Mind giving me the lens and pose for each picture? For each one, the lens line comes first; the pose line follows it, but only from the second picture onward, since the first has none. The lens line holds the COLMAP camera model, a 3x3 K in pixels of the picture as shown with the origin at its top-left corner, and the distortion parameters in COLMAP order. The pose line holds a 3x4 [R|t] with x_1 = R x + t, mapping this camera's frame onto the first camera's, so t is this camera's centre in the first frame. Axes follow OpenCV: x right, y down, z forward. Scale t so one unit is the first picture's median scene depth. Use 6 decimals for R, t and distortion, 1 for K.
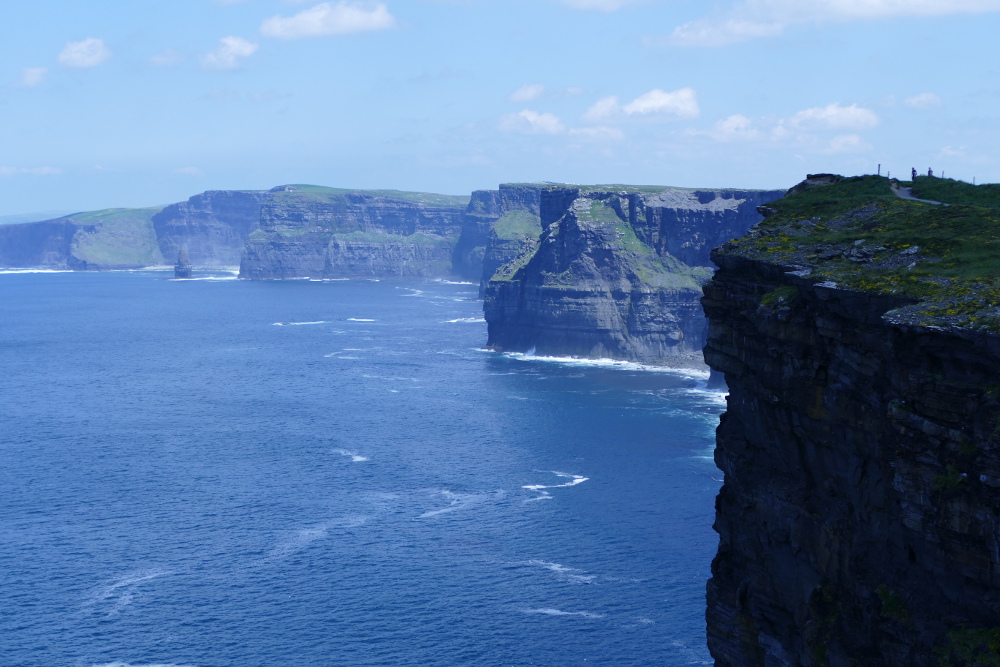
lens RADIAL K [[1870.7, 0, 499.3], [0, 1870.7, 334.4], [0, 0, 1]] dist [0.014569, 0.000000]
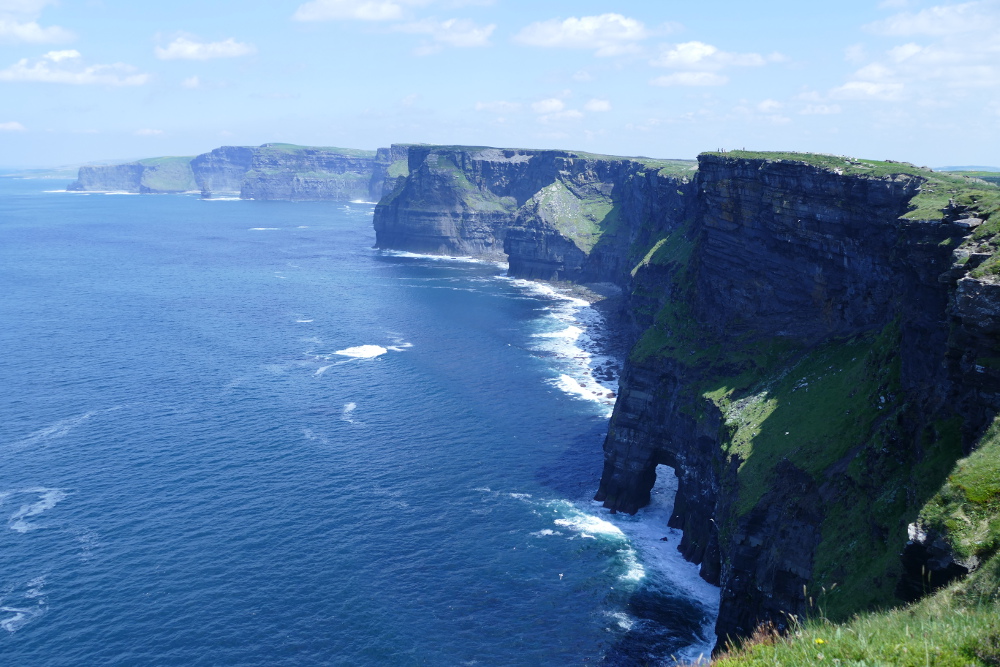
lens RADIAL K [[1011.7, 0, 503.0], [0, 1011.7, 332.3], [0, 0, 1]] dist [0.014520, 0.000000]
pose [[0.995702, -0.008350, 0.092242, 0.021589], [-0.001266, 0.994607, 0.103704, -0.010028], [-0.092610, -0.103375, 0.990322, 0.110525]]
